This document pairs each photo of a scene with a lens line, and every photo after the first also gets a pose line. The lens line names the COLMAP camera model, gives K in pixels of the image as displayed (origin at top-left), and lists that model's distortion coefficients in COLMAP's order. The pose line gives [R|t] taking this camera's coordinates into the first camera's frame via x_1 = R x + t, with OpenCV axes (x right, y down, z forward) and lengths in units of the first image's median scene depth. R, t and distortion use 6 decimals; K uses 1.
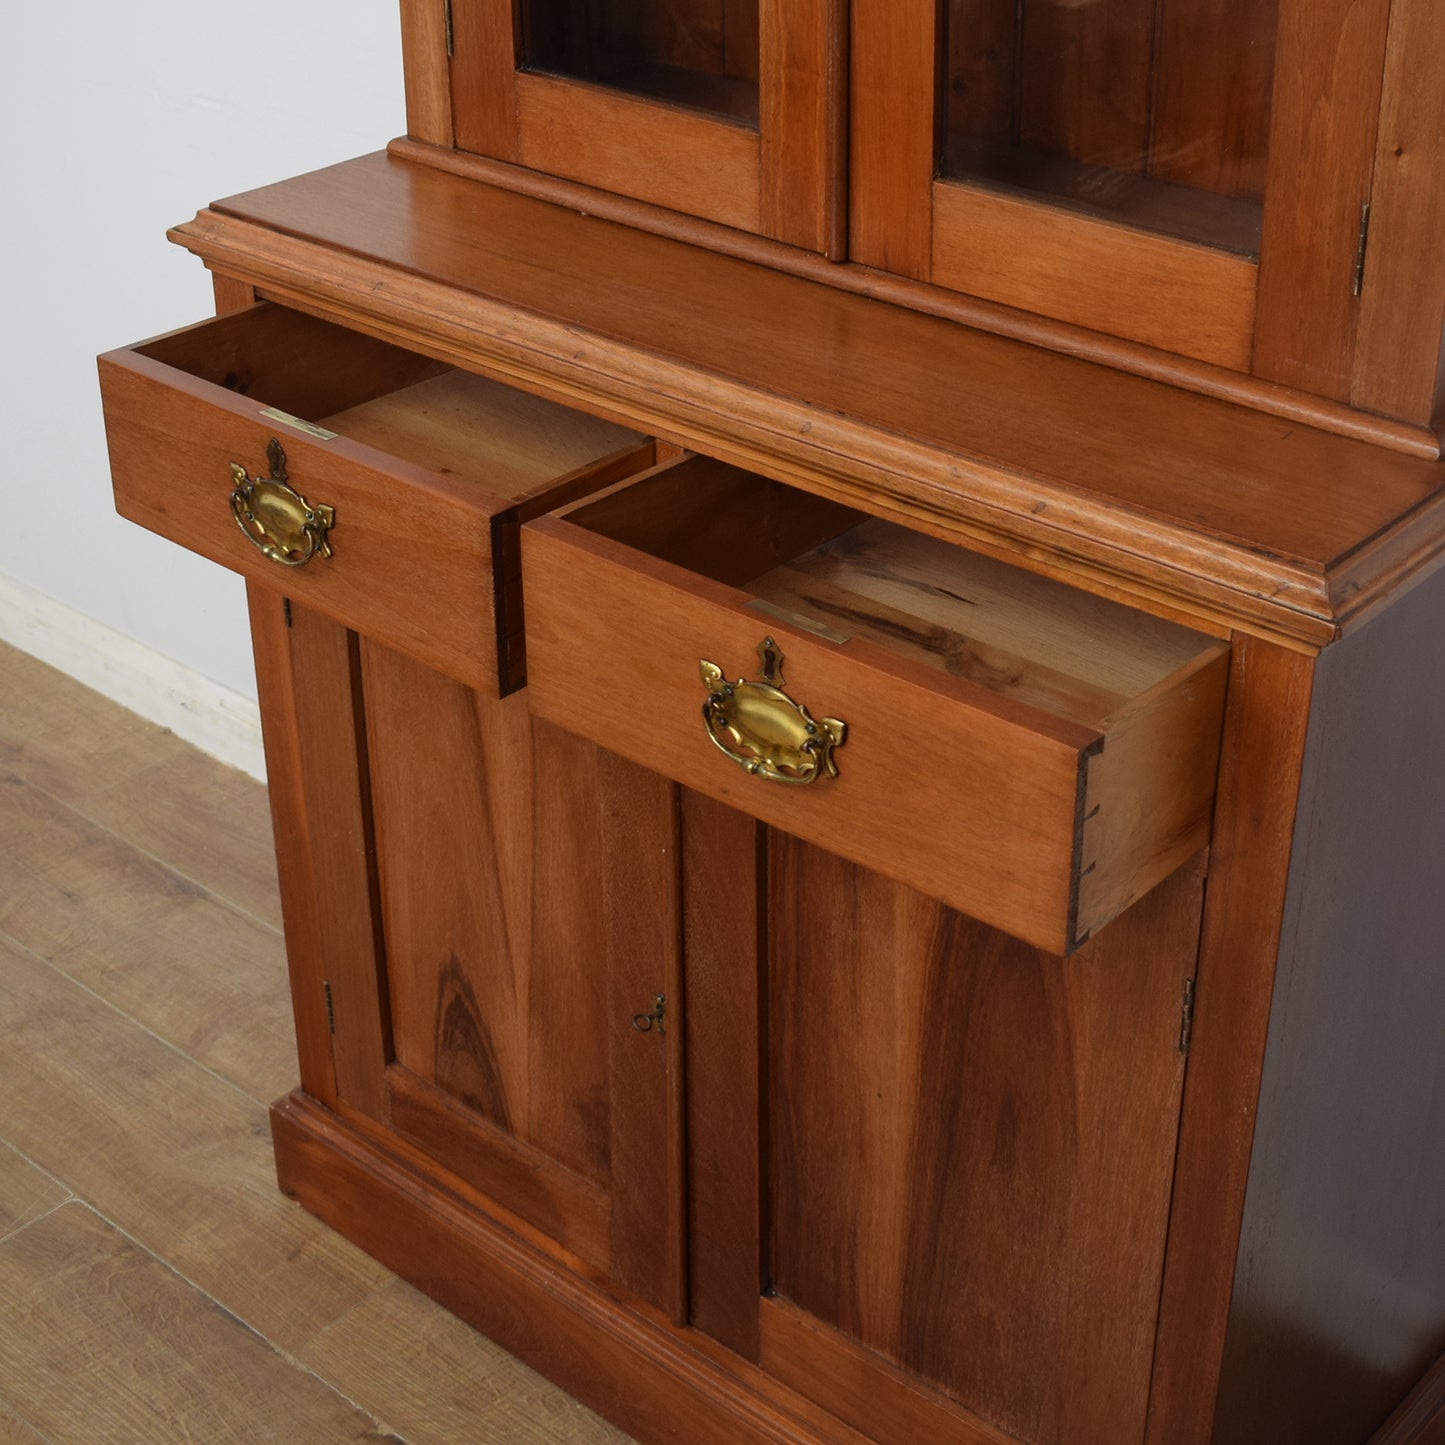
lens RADIAL K [[2445.2, 0, 771.8], [0, 2445.2, 573.9], [0, 0, 1]] dist [-0.076564, -0.027302]
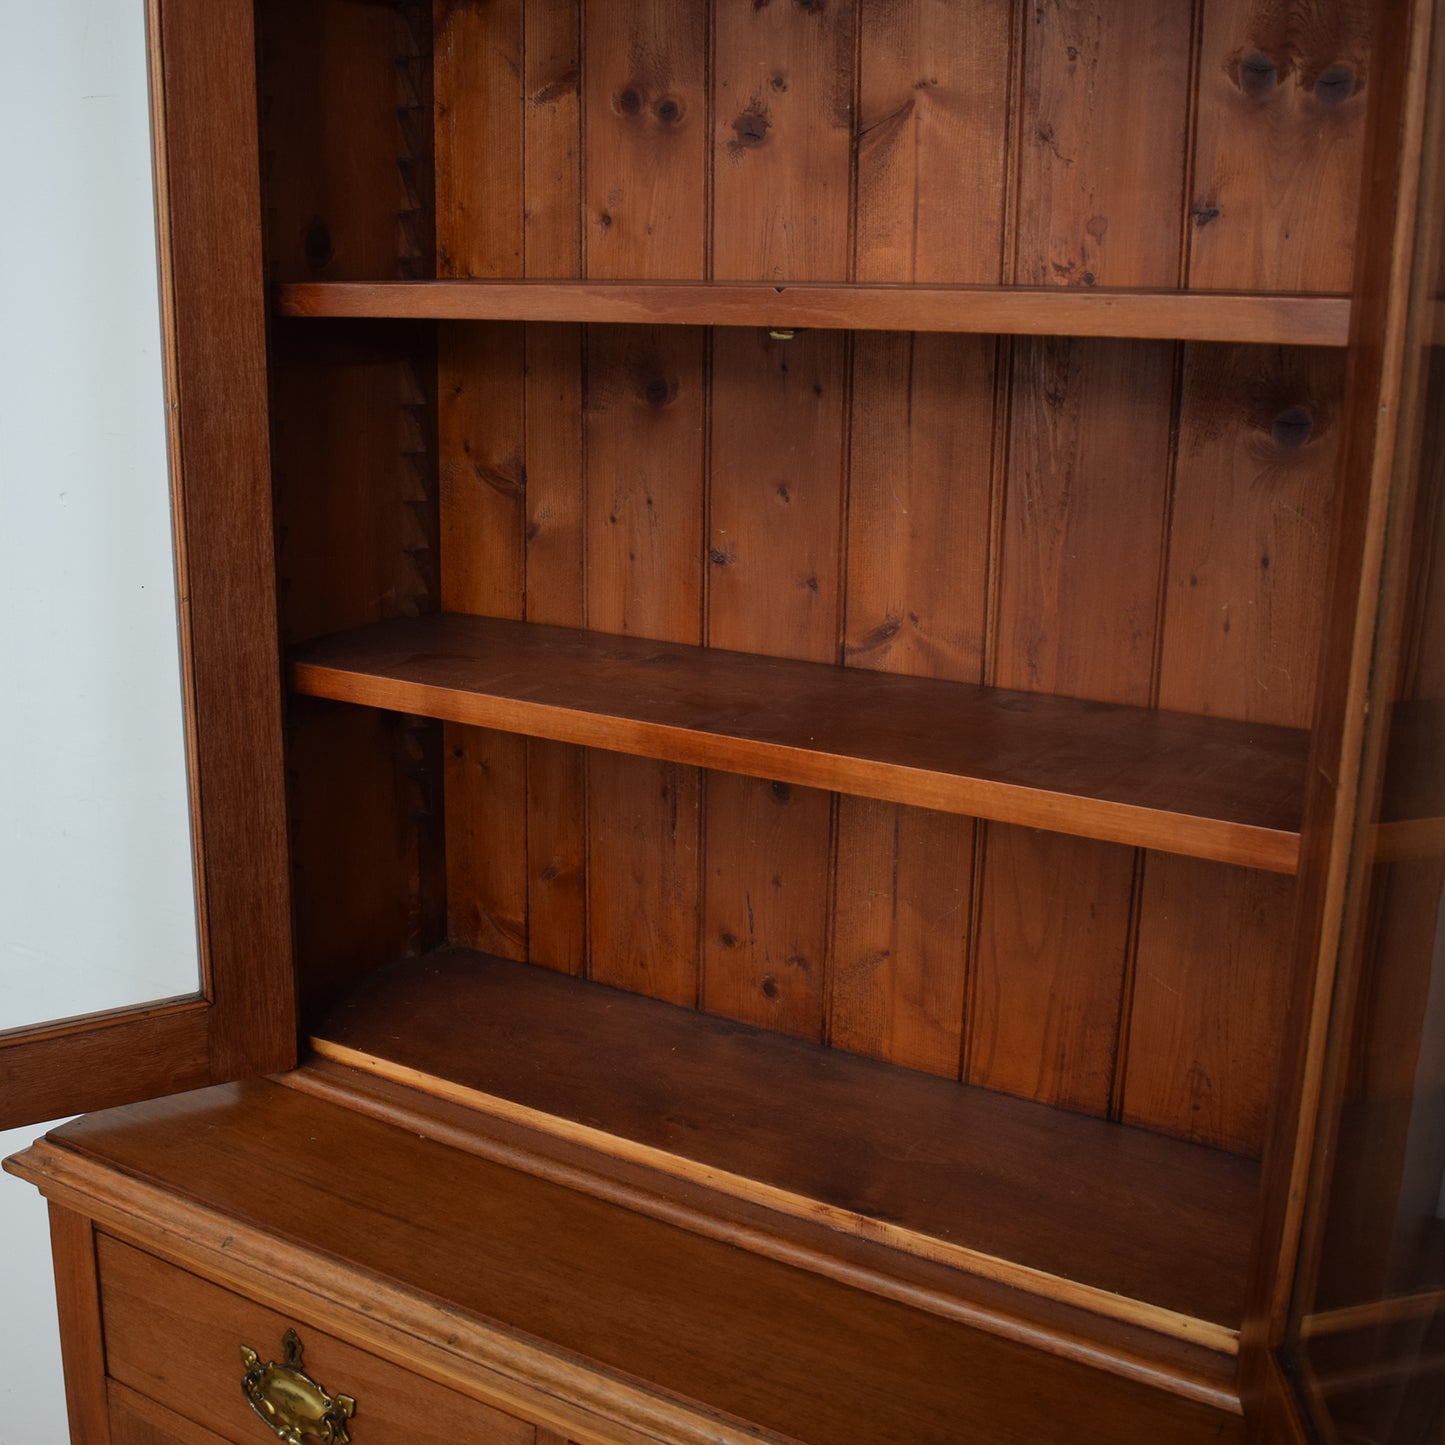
lens RADIAL K [[1801.6, 0, 578.8], [0, 1801.6, 721.1], [0, 0, 1]] dist [-0.095364, 0.015895]
pose [[0.994751, -0.020060, 0.100342, -0.082366], [0.041494, 0.975434, -0.216348, -0.150405], [-0.093537, 0.219376, 0.971146, 0.226657]]
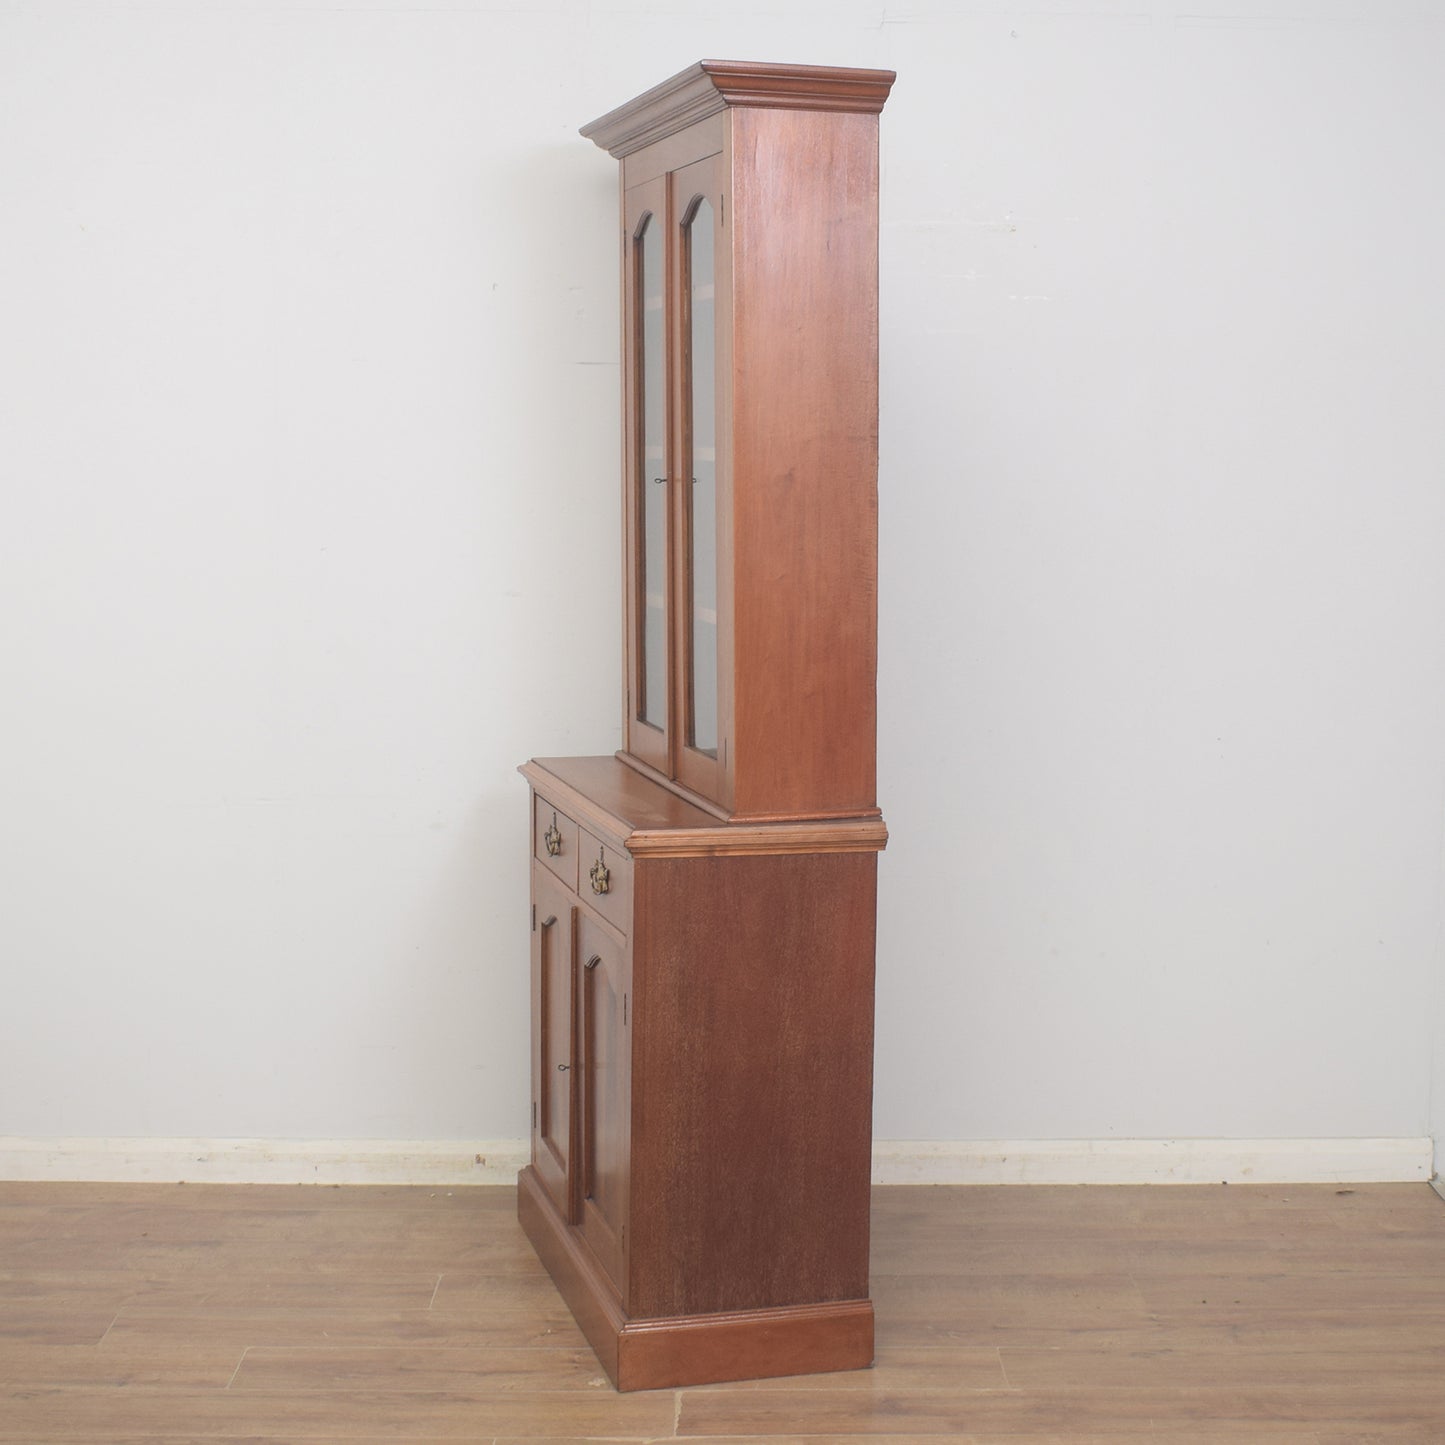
lens RADIAL K [[2566.7, 0, 791.9], [0, 2566.7, 722.2], [0, 0, 1]] dist [-0.072202, -0.154870]
pose [[0.744005, -0.071345, 0.664354, -1.816032], [0.297999, 0.925351, -0.234354, 0.517266], [-0.598040, 0.372338, 0.709727, -1.106042]]
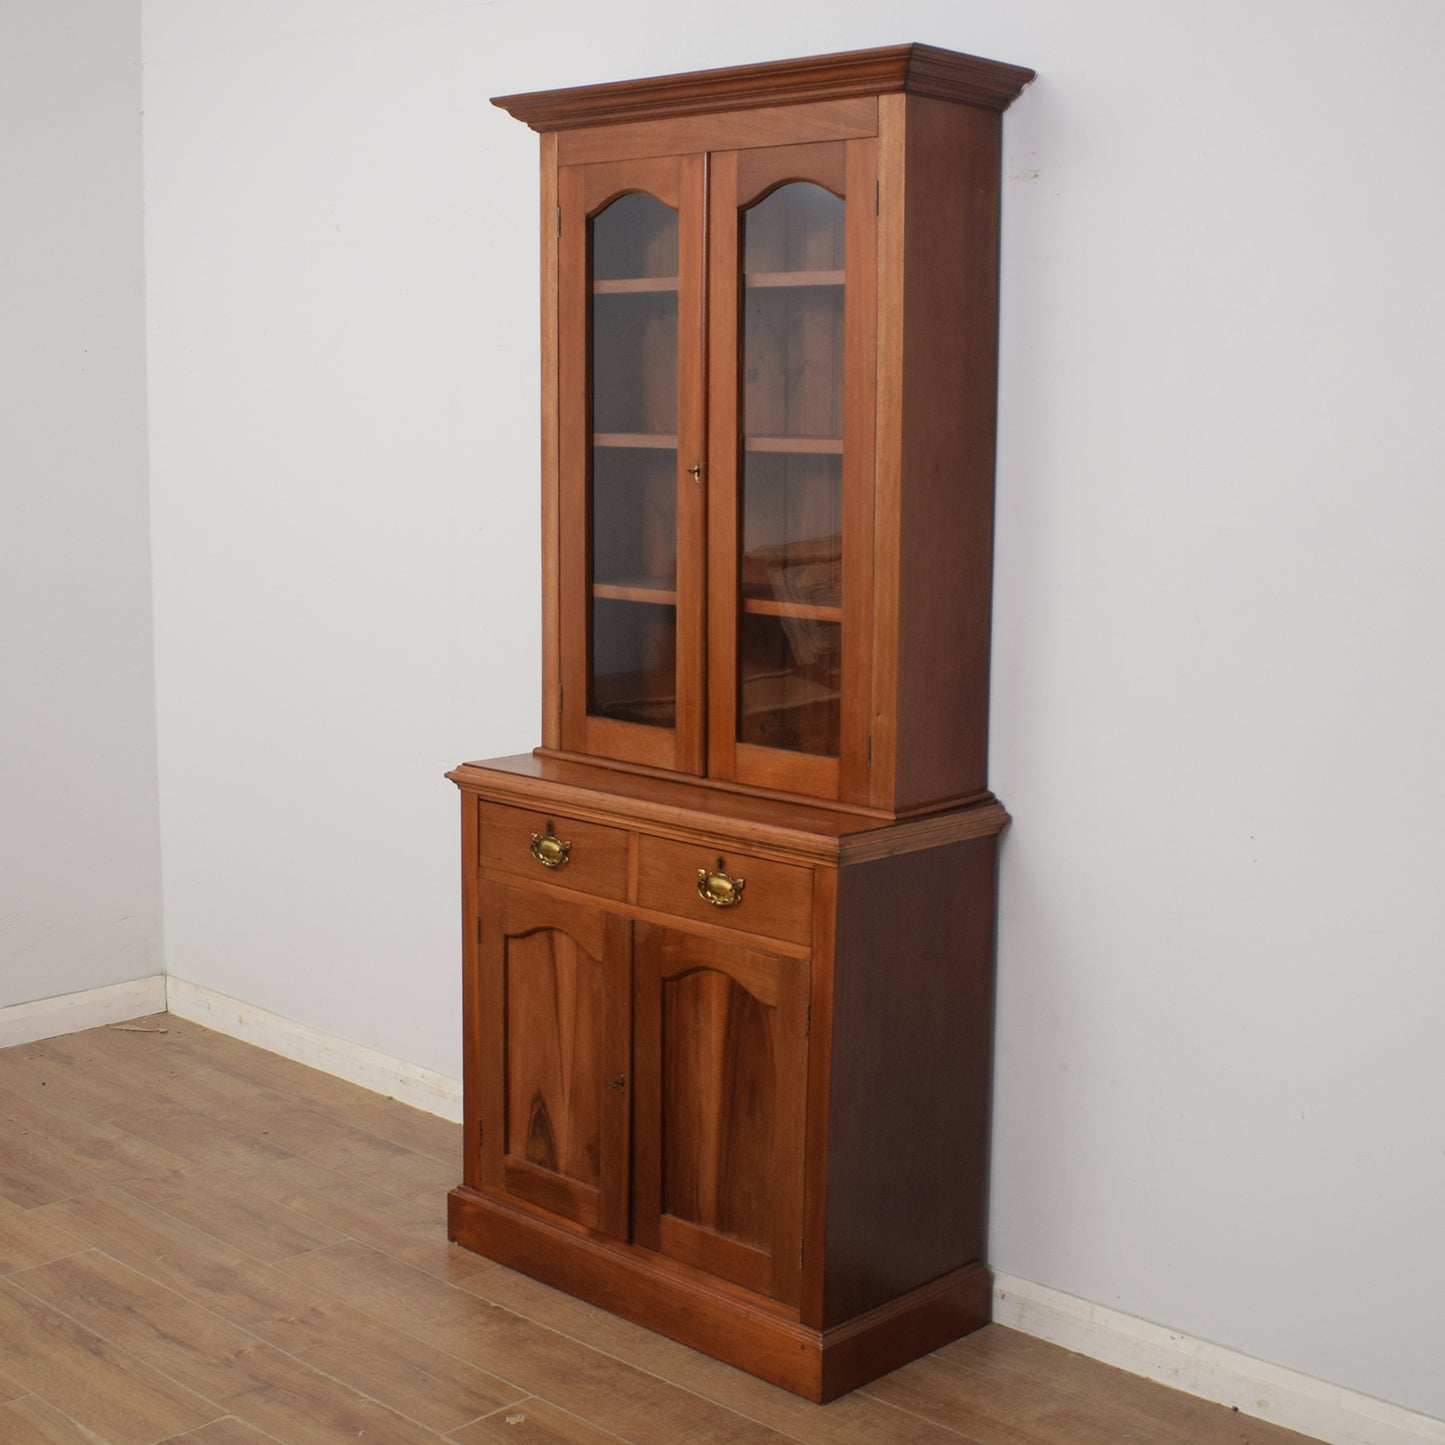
lens RADIAL K [[2164.1, 0, 712.8], [0, 2164.1, 718.2], [0, 0, 1]] dist [-0.100299, 0.030852]
pose [[0.998130, 0.021334, -0.057275, 0.155331], [-0.038388, 0.948026, -0.315870, 0.500745], [0.047559, 0.317478, 0.947072, -1.124096]]
